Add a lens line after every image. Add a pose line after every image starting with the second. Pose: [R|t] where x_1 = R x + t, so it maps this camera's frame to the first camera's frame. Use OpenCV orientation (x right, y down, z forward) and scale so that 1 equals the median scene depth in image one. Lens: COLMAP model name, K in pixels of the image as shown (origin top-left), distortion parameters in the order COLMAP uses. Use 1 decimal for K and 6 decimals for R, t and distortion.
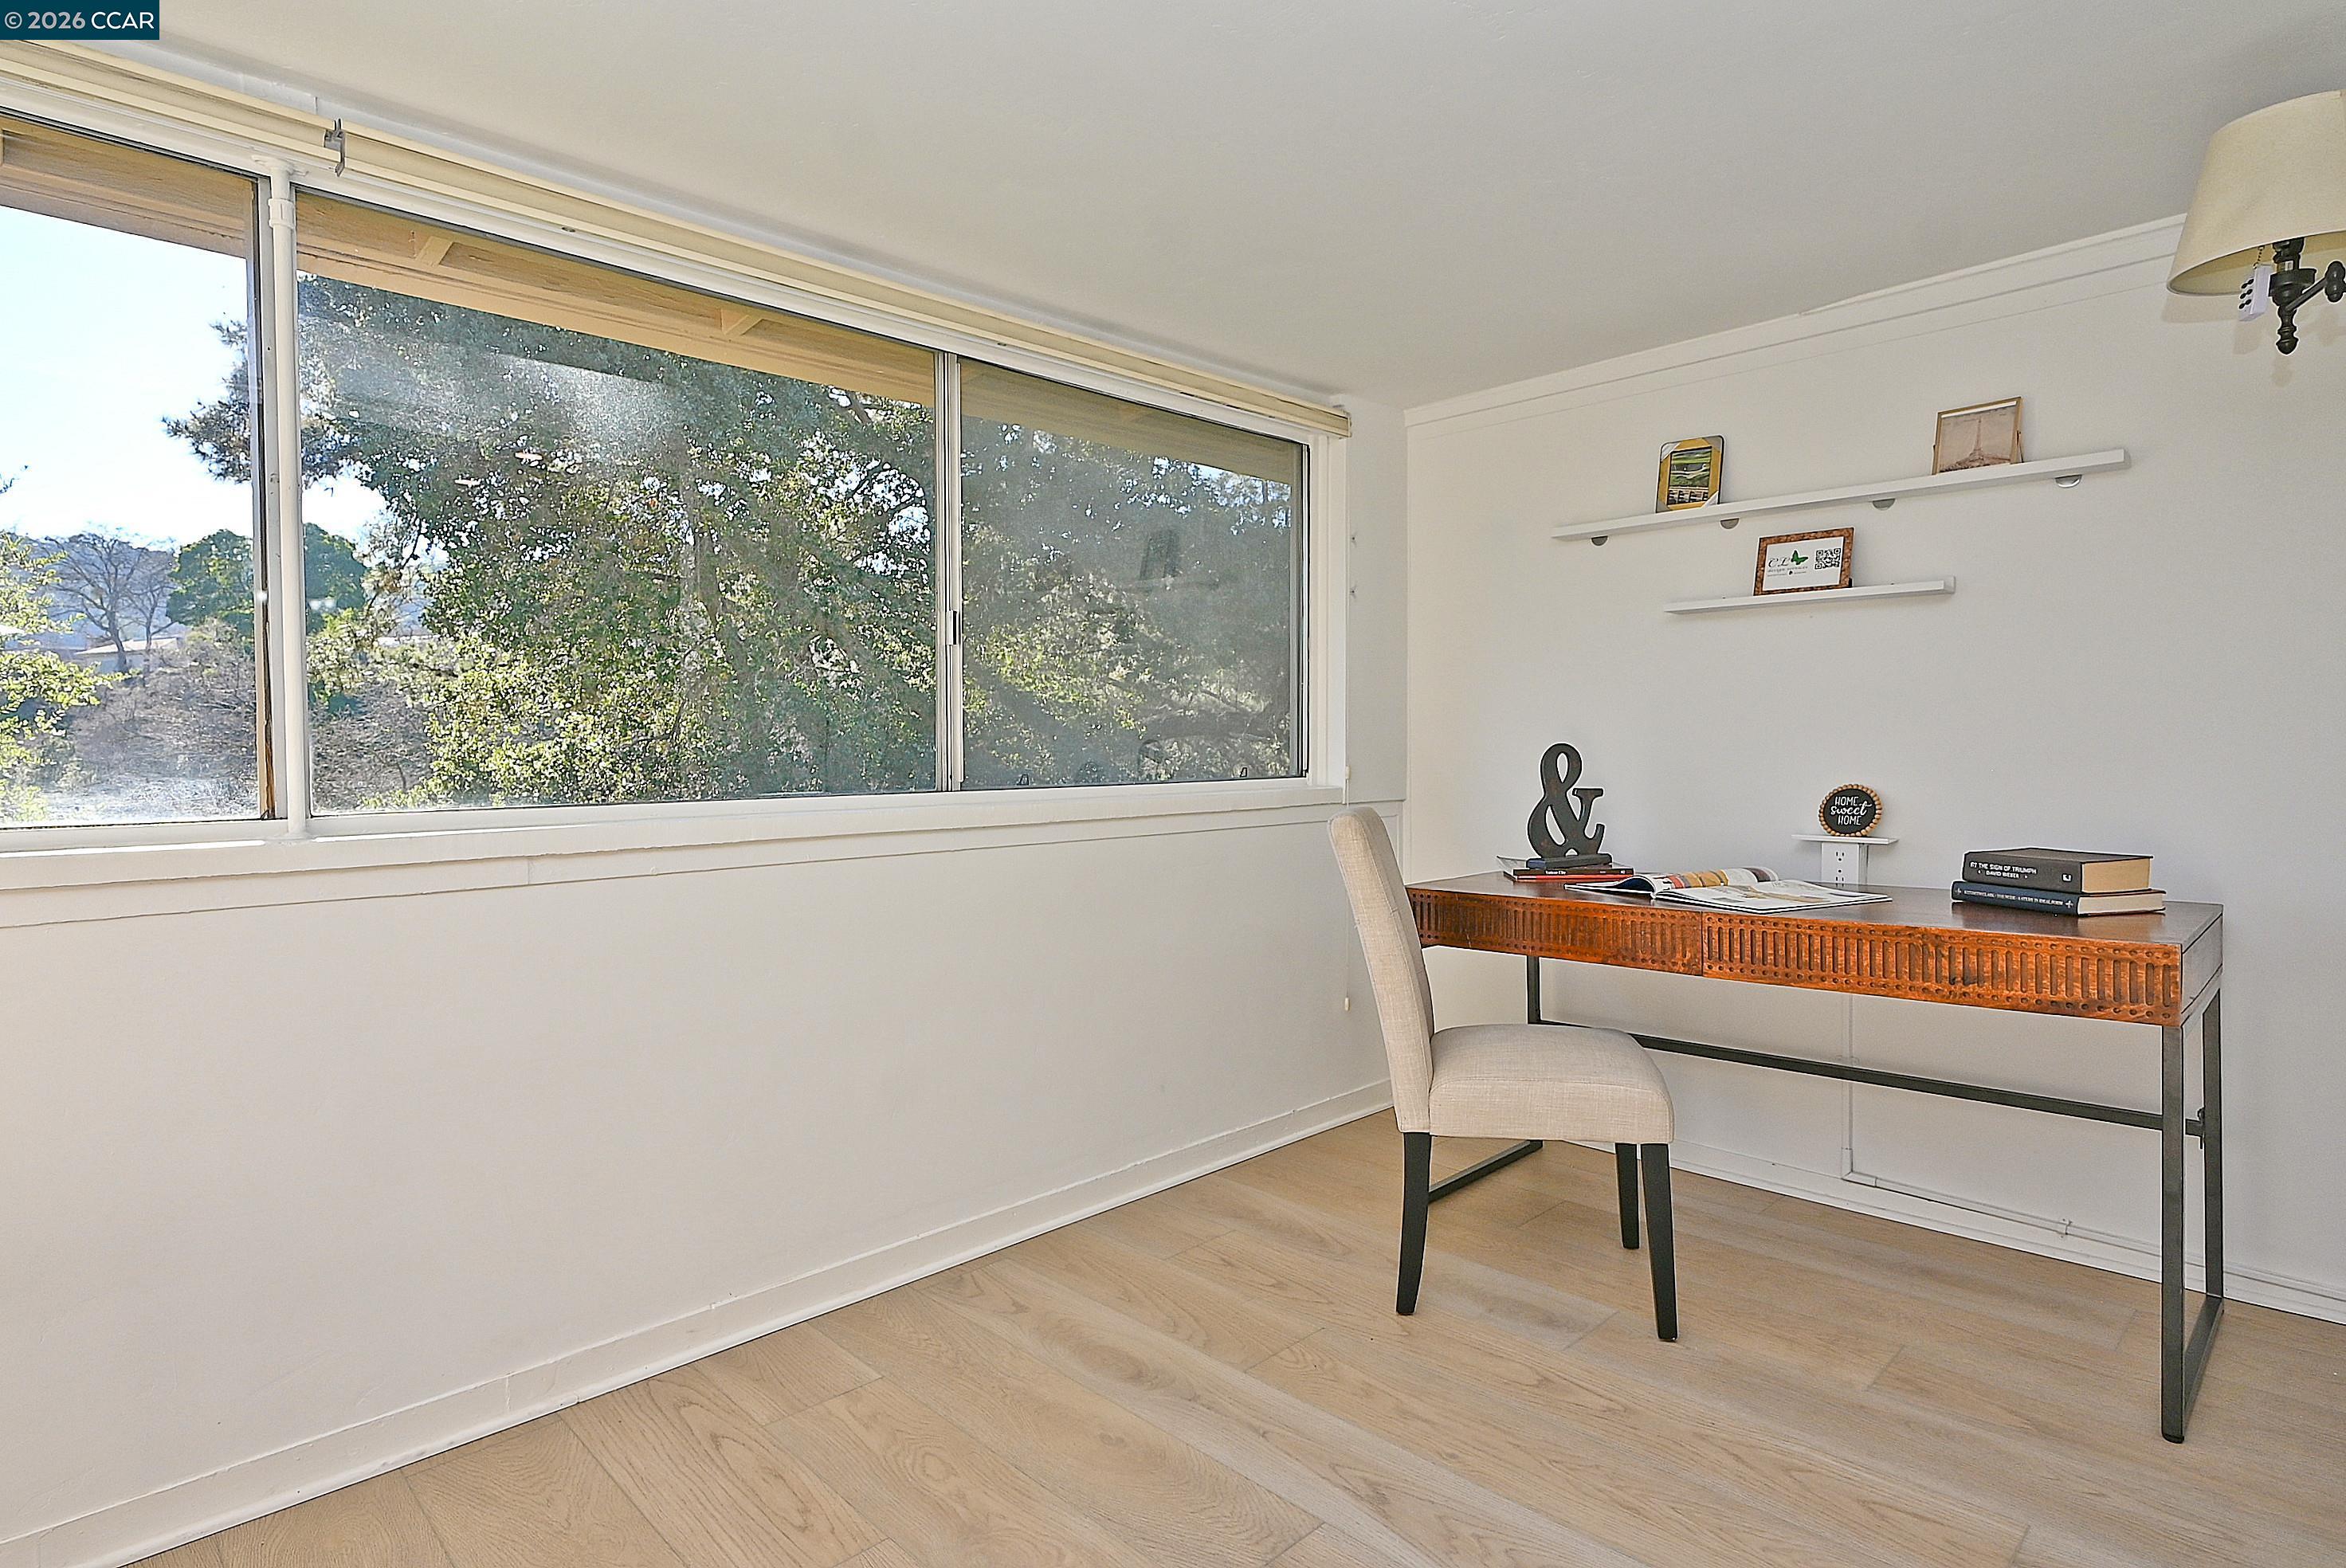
lens RADIAL K [[1184.2, 0, 1165.5], [0, 1184.2, 779.5], [0, 0, 1]] dist [0.000287, 0.000454]
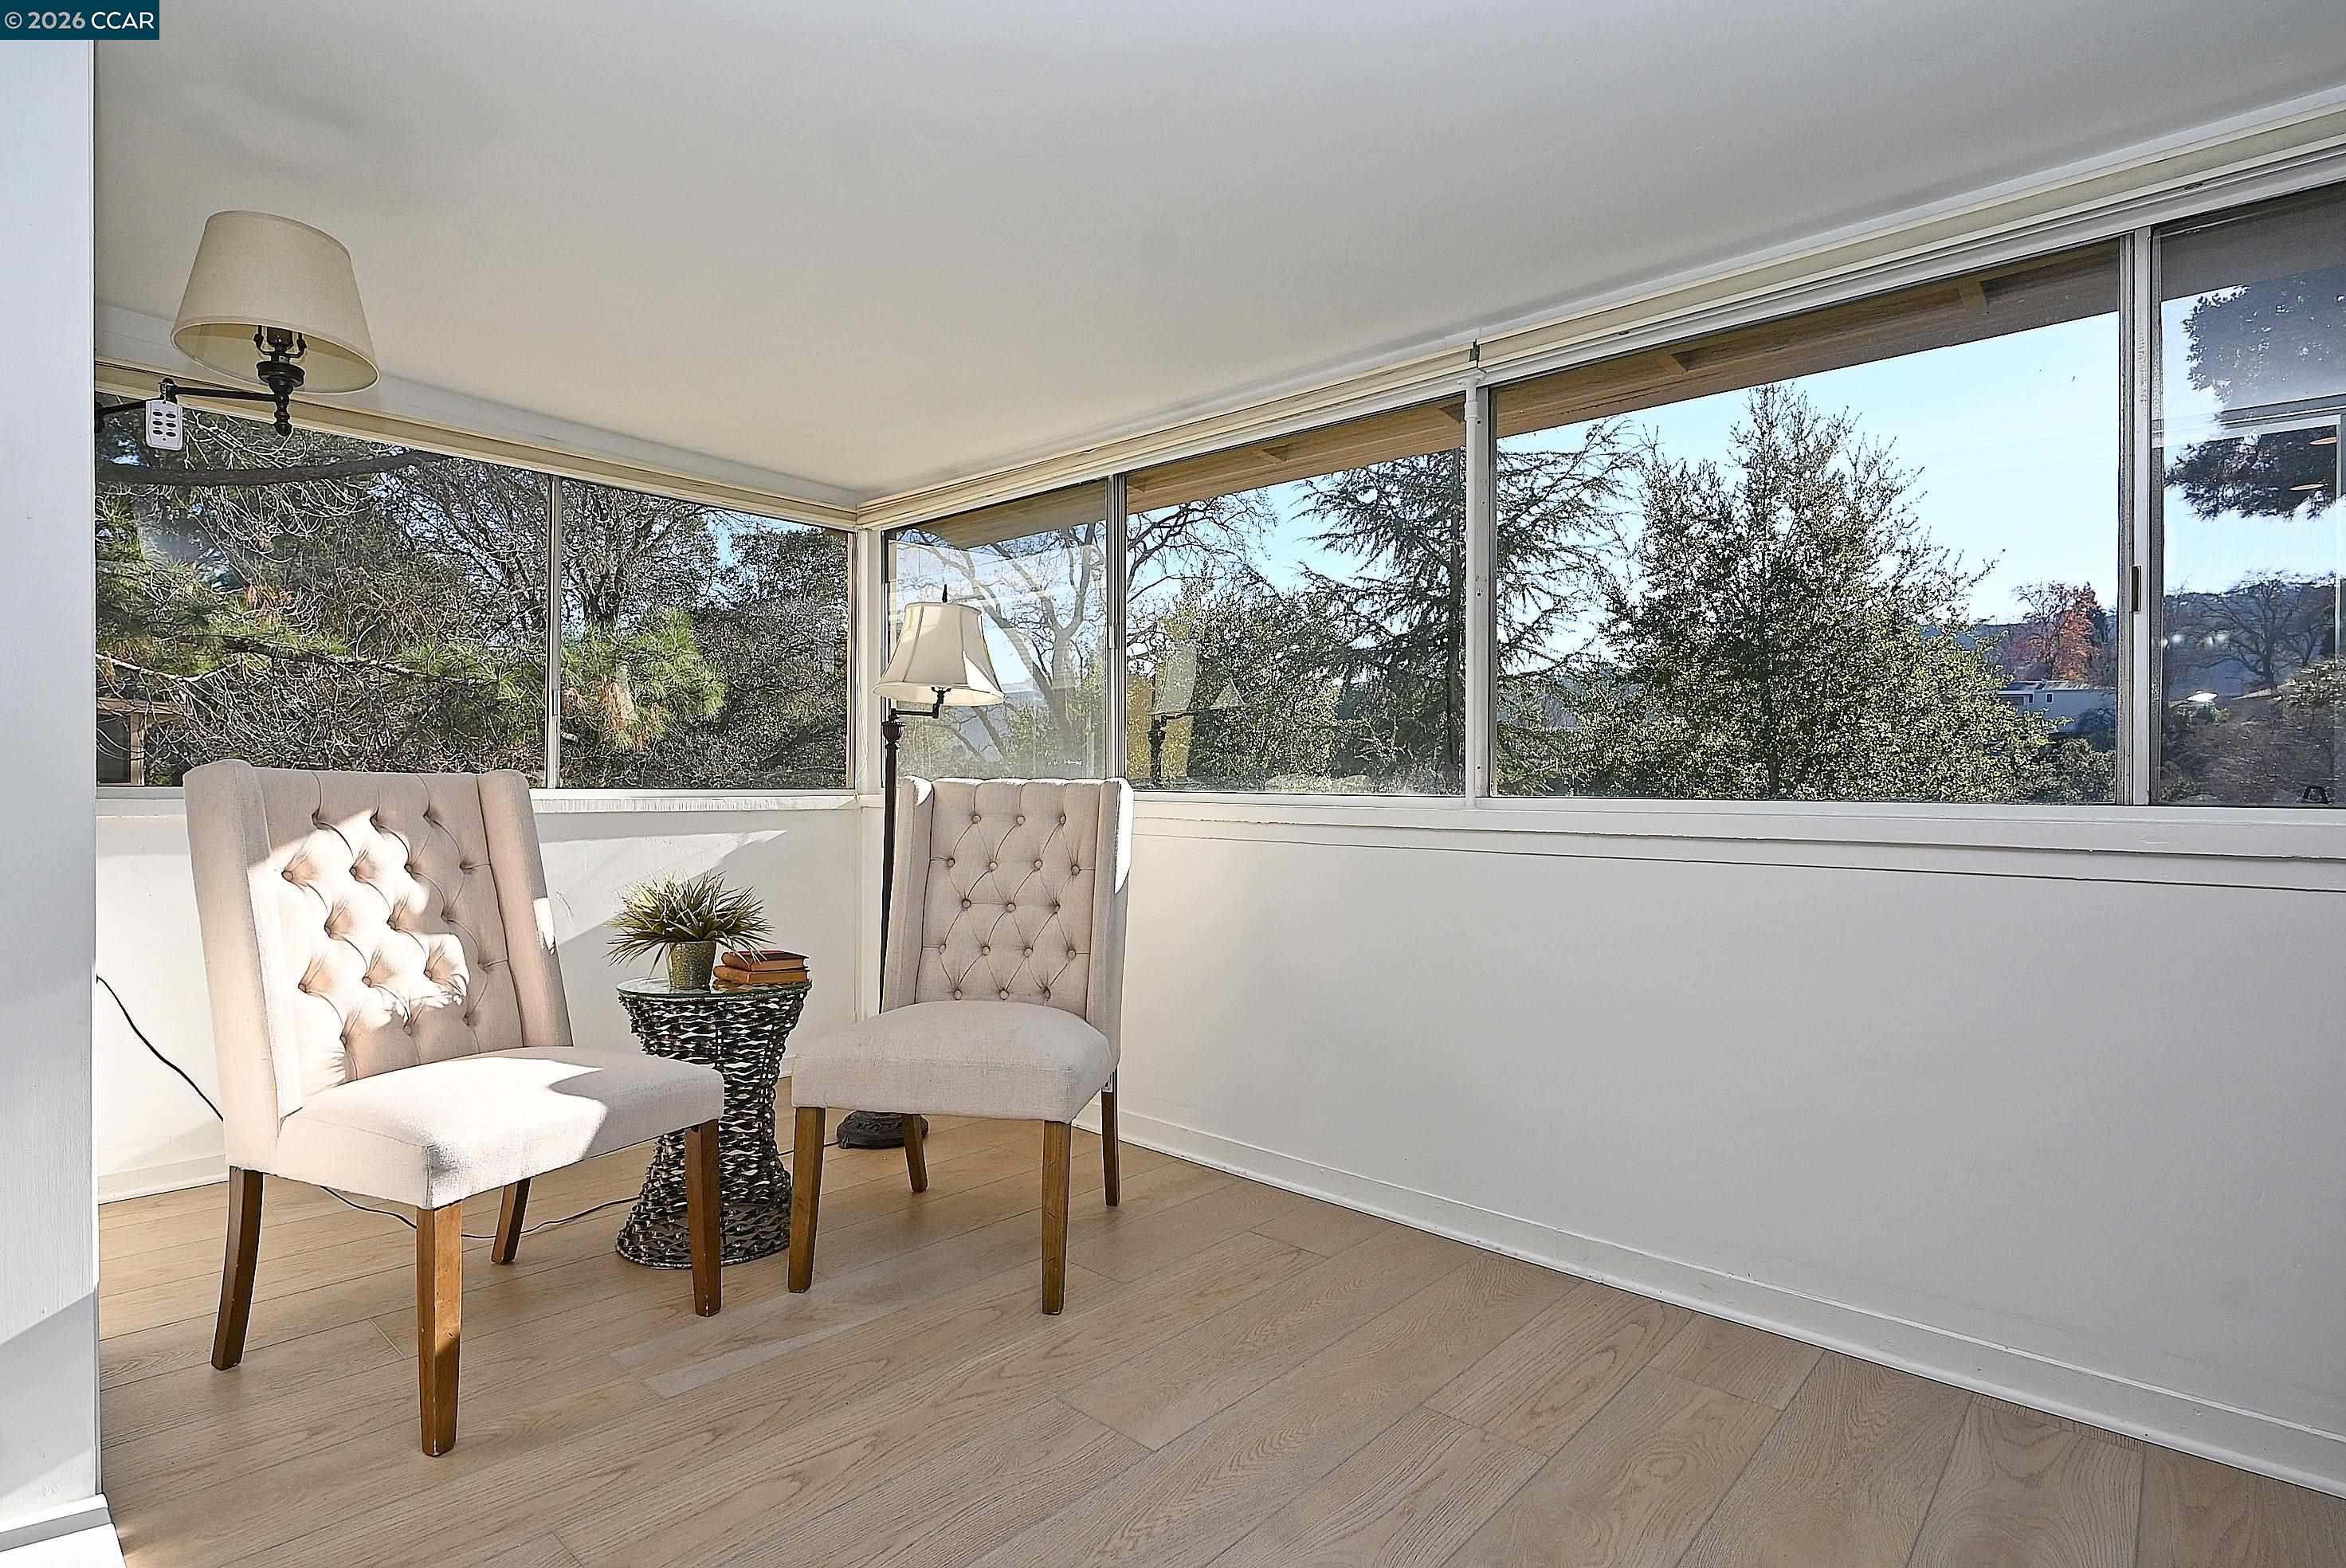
lens RADIAL K [[1166.0, 0, 1209.6], [0, 1166.0, 788.0], [0, 0, 1]] dist [-0.002015, 0.001028]
pose [[0.097627, 0.005926, -0.995205, 0.532536], [-0.035347, 0.999372, 0.002484, 0.019816], [0.994595, 0.034935, 0.097775, 0.369285]]
